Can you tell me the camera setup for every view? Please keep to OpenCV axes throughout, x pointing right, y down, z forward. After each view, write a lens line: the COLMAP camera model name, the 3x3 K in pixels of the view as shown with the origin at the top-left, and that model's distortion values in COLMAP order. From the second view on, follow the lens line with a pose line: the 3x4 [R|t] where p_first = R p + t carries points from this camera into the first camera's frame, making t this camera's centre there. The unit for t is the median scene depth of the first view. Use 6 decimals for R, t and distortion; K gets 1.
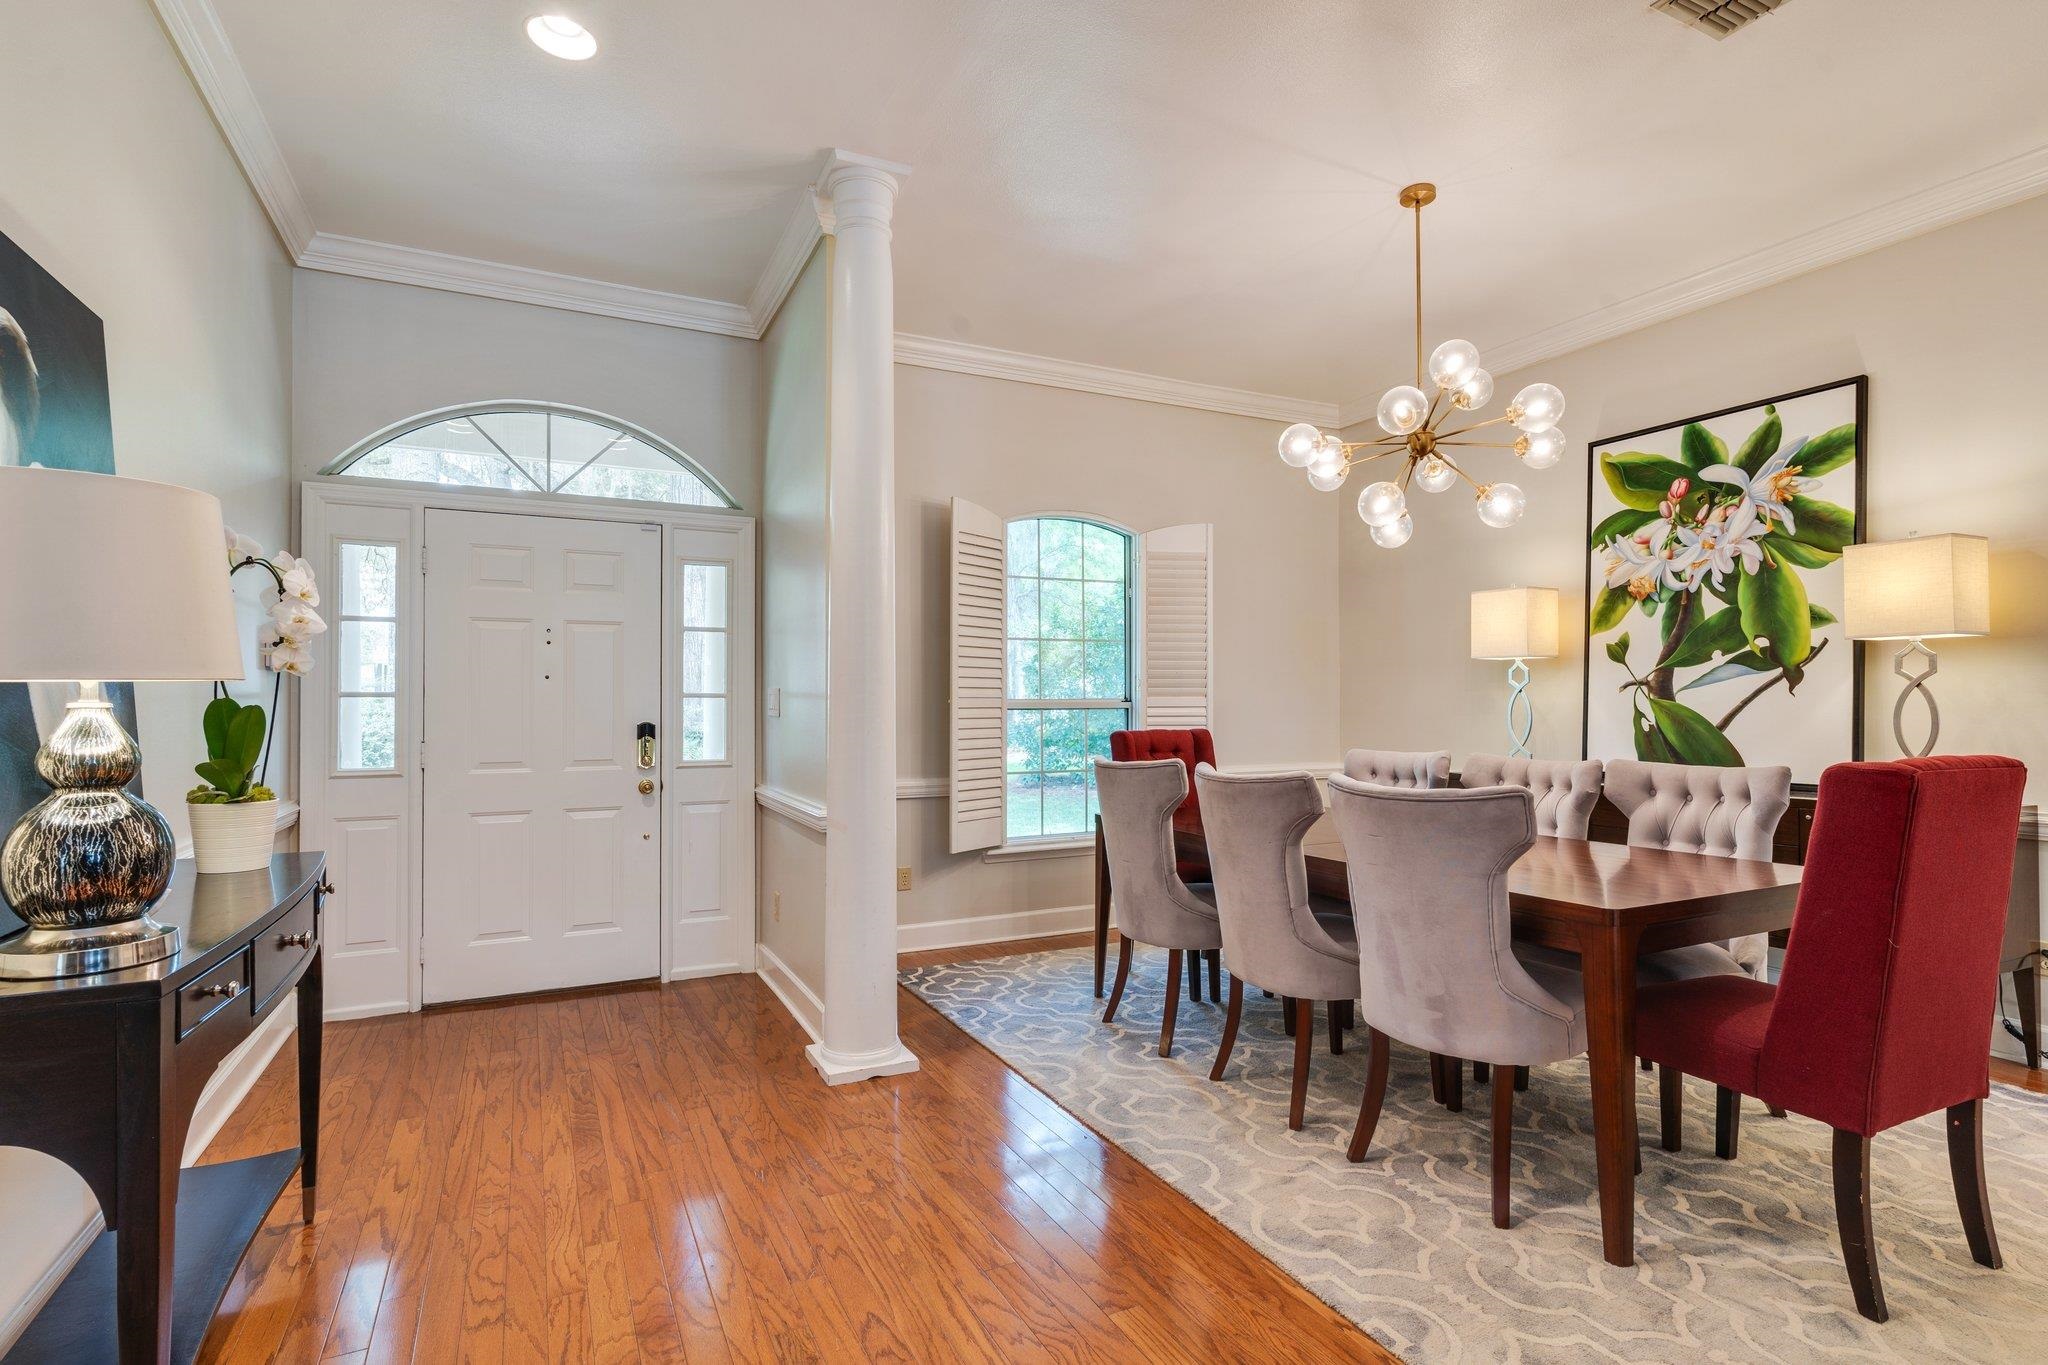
lens RADIAL K [[986.3, 0, 1003.4], [0, 986.3, 693.8], [0, 0, 1]] dist [-0.001758, 0.000863]
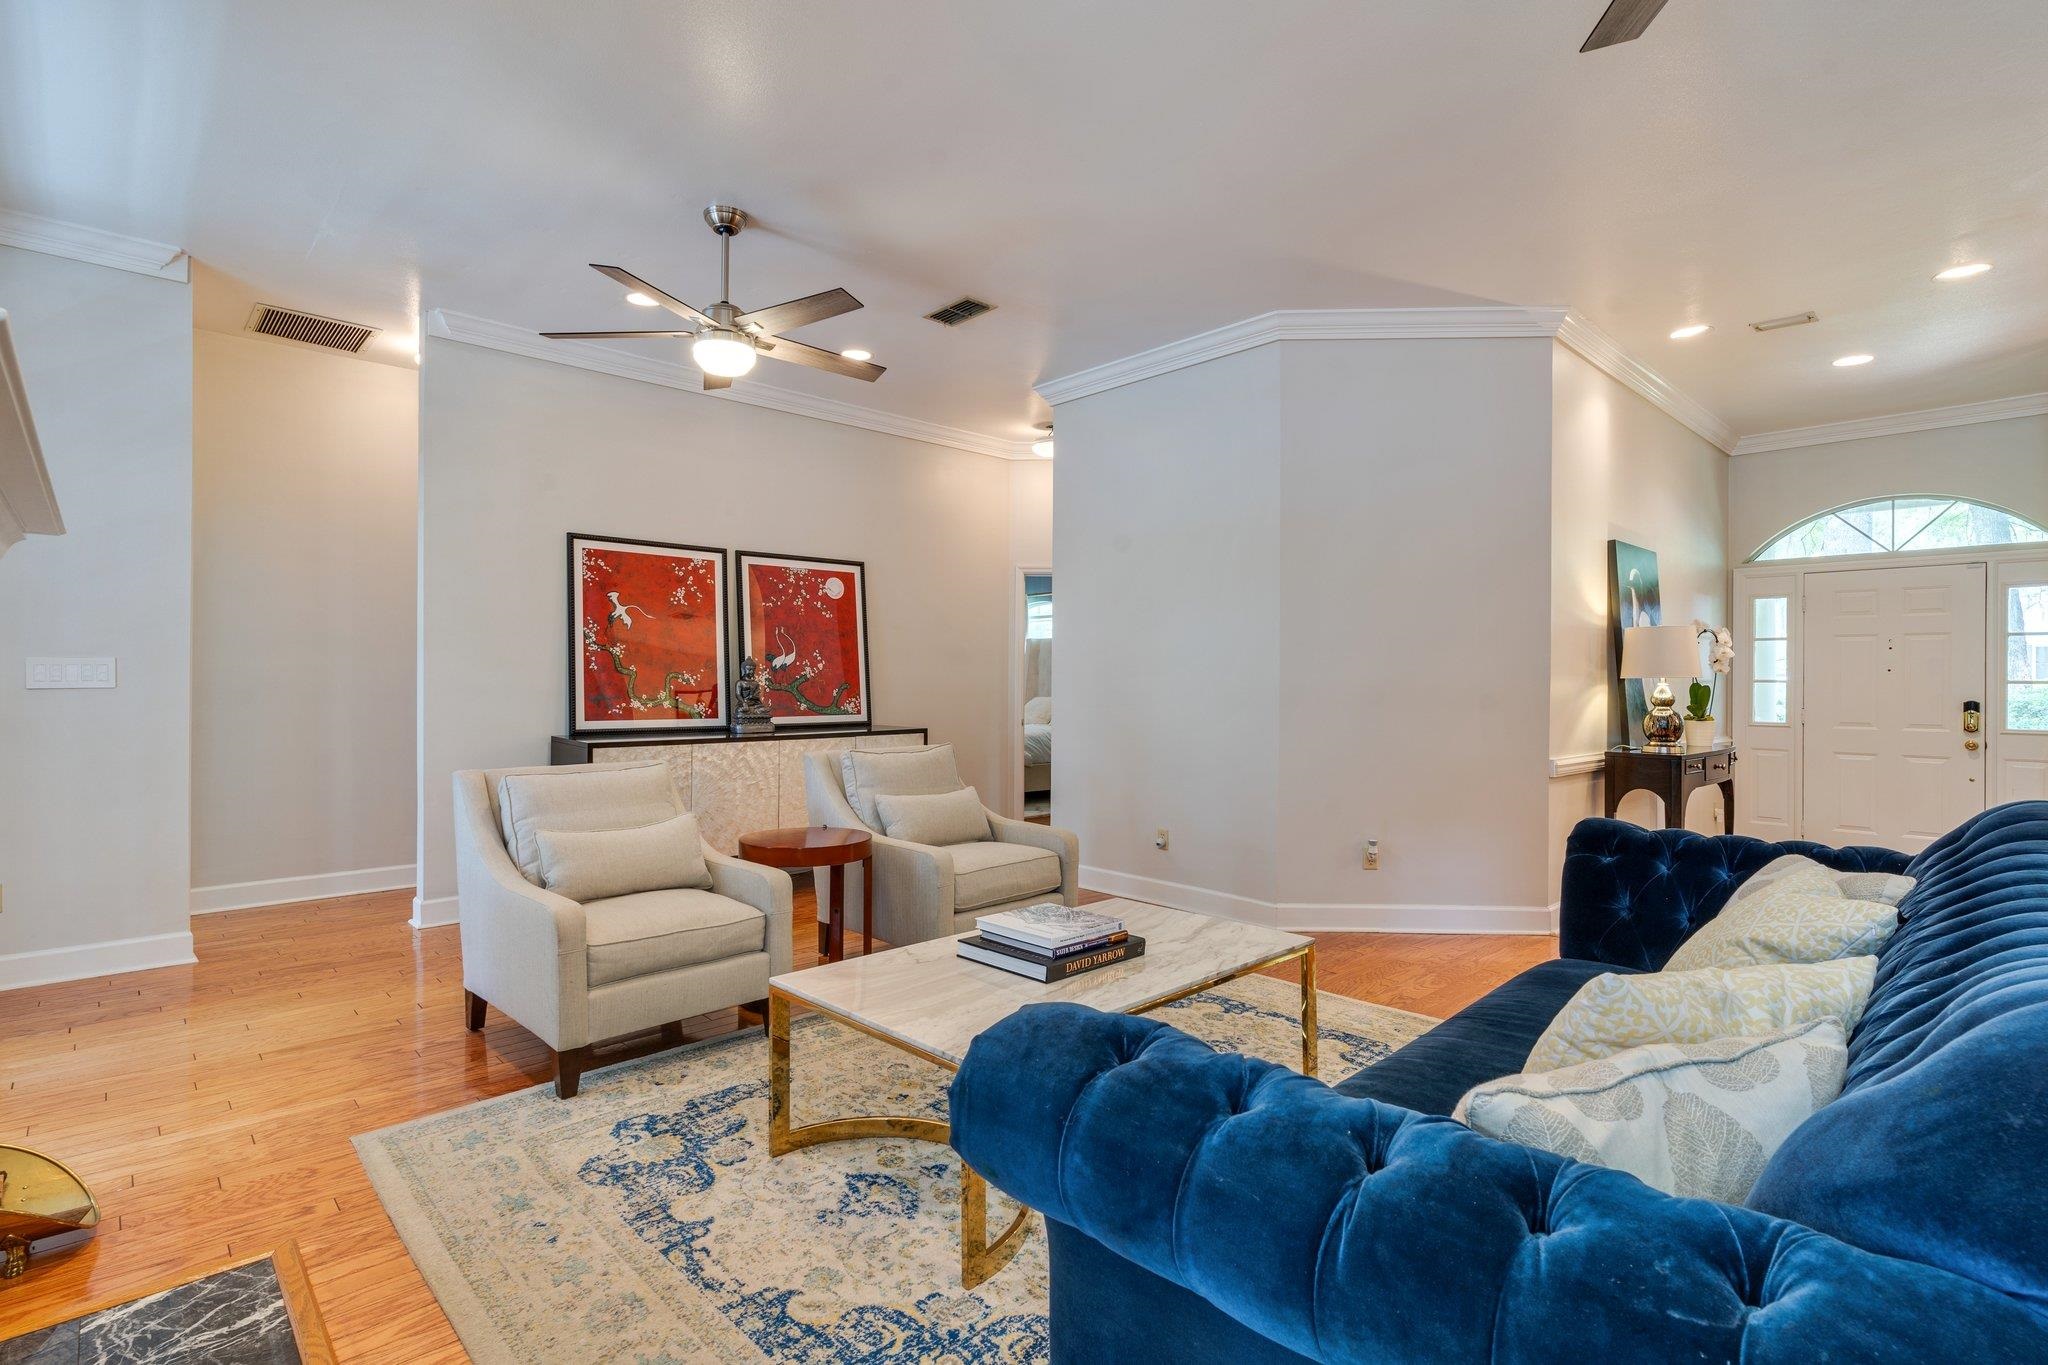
lens RADIAL K [[986.3, 0, 1003.7], [0, 986.3, 680.9], [0, 0, 1]] dist [-0.001758, 0.000863]
pose [[0.291182, 0.001460, -0.956666, 0.650231], [0.000016, 0.999999, 0.001531, -0.002784], [0.956668, -0.000461, 0.291182, -0.838729]]
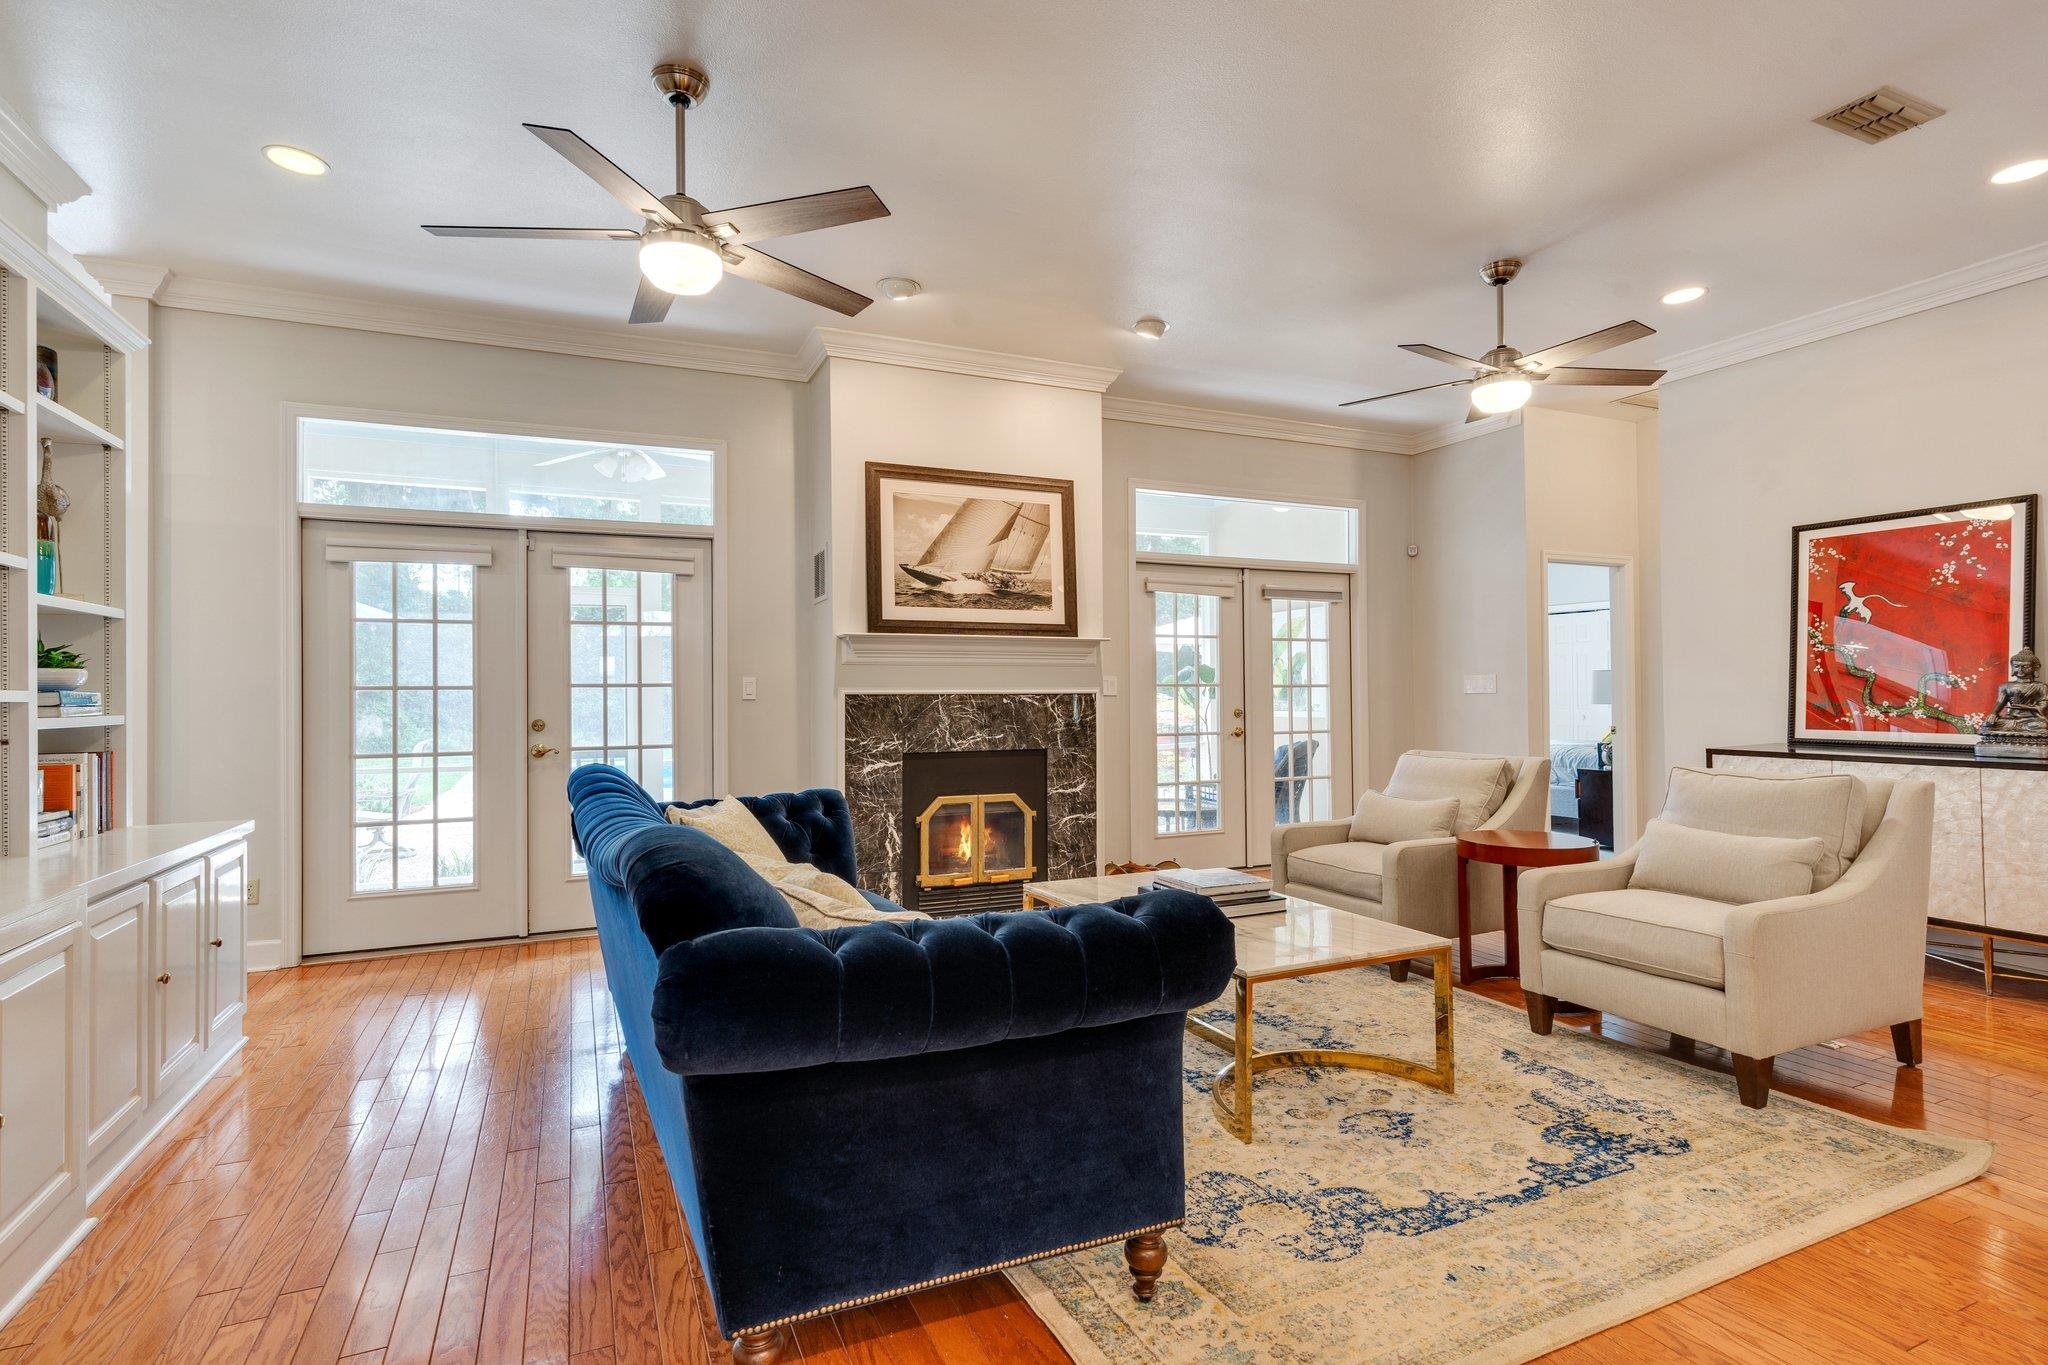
lens RADIAL K [[986.3, 0, 1009.7], [0, 986.3, 674.7], [0, 0, 1]] dist [-0.001758, 0.000863]
pose [[-0.999441, 0.007939, 0.032469, 0.157992], [0.007229, 0.999733, -0.021925, 0.005459], [-0.032634, -0.021678, -0.999232, 0.248861]]
